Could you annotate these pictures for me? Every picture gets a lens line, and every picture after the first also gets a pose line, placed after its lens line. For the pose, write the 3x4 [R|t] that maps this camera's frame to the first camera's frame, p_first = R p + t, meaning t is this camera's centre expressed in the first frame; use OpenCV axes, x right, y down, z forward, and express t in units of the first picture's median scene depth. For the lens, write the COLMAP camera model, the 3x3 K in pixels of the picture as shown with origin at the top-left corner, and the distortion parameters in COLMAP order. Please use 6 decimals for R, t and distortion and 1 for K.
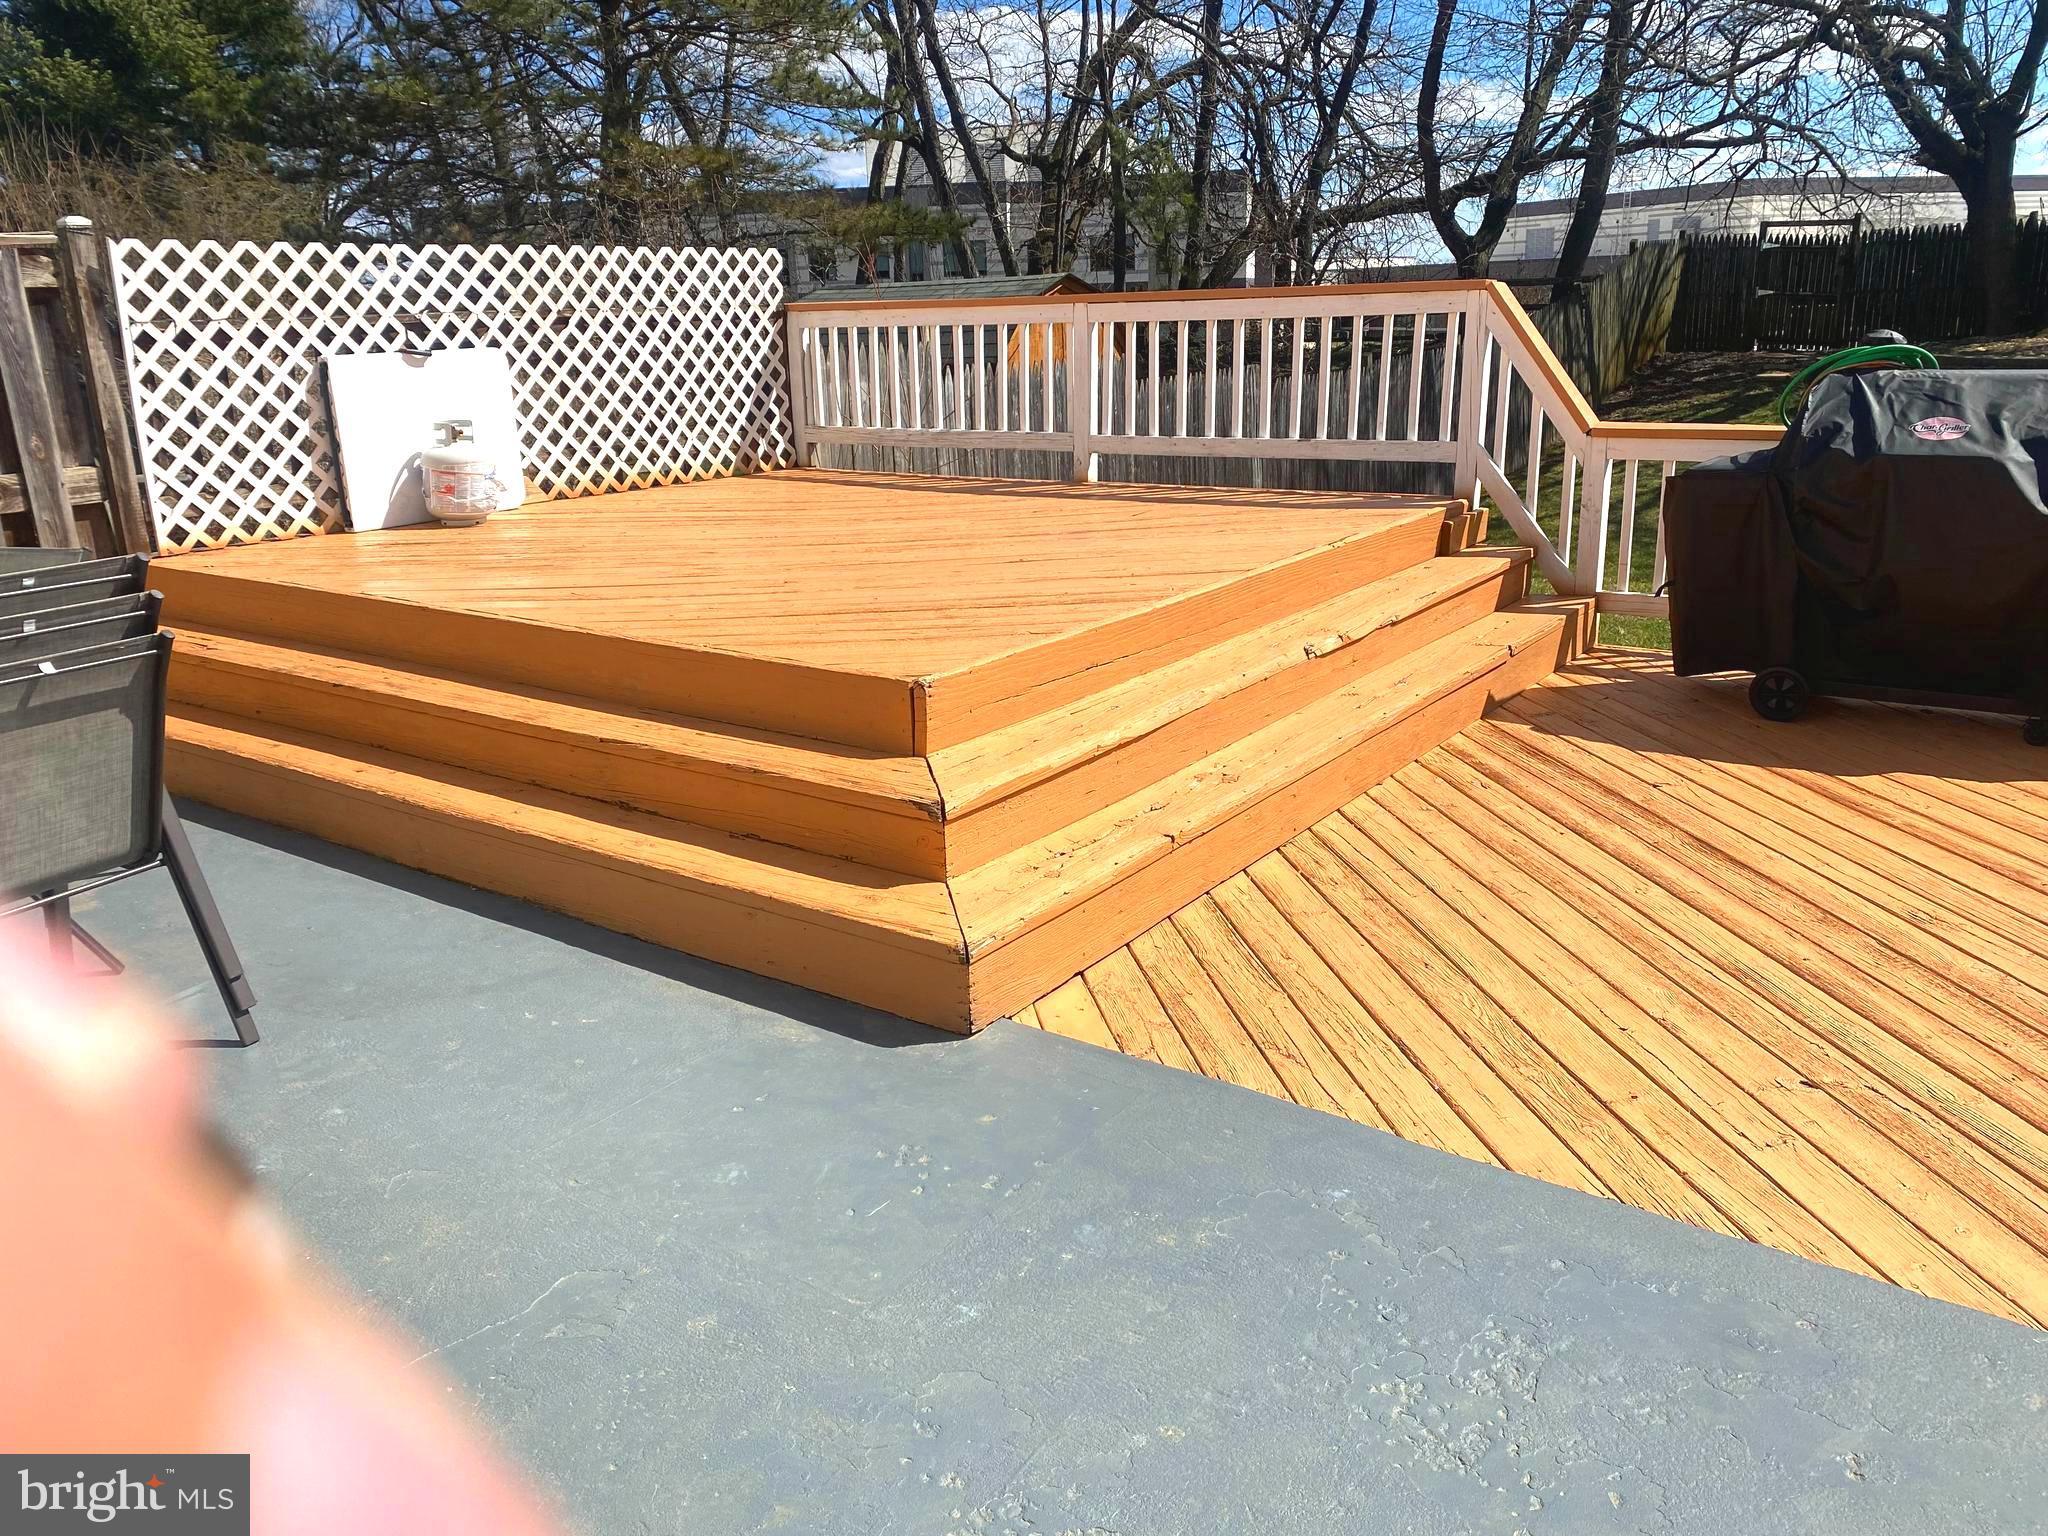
lens RADIAL K [[1523.4, 0, 994.7], [0, 1523.4, 765.2], [0, 0, 1]] dist [0.094840, -0.126214]
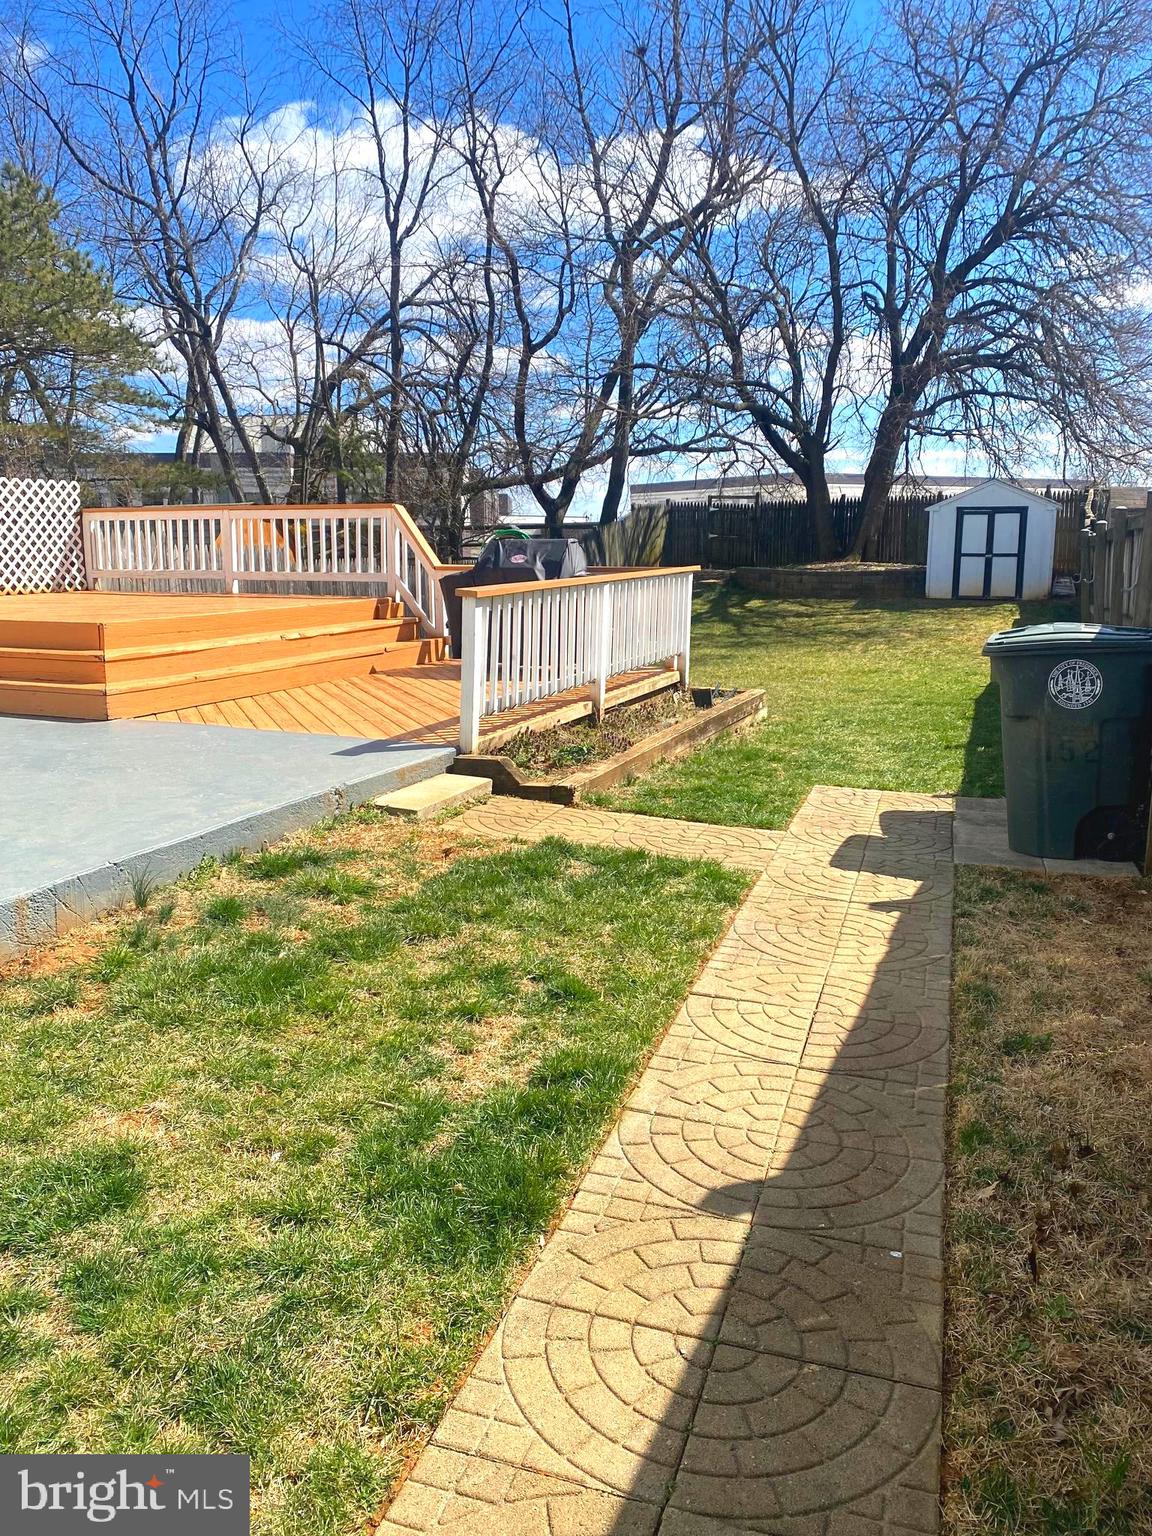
lens RADIAL K [[1157.3, 0, 520.7], [0, 1157.3, 768.6], [0, 0, 1]] dist [0.030080, -0.001448]
pose [[0.981746, -0.013723, 0.189704, 0.126816], [0.032754, 0.994691, -0.097553, 0.191223], [-0.187358, 0.101985, 0.976983, -0.516571]]
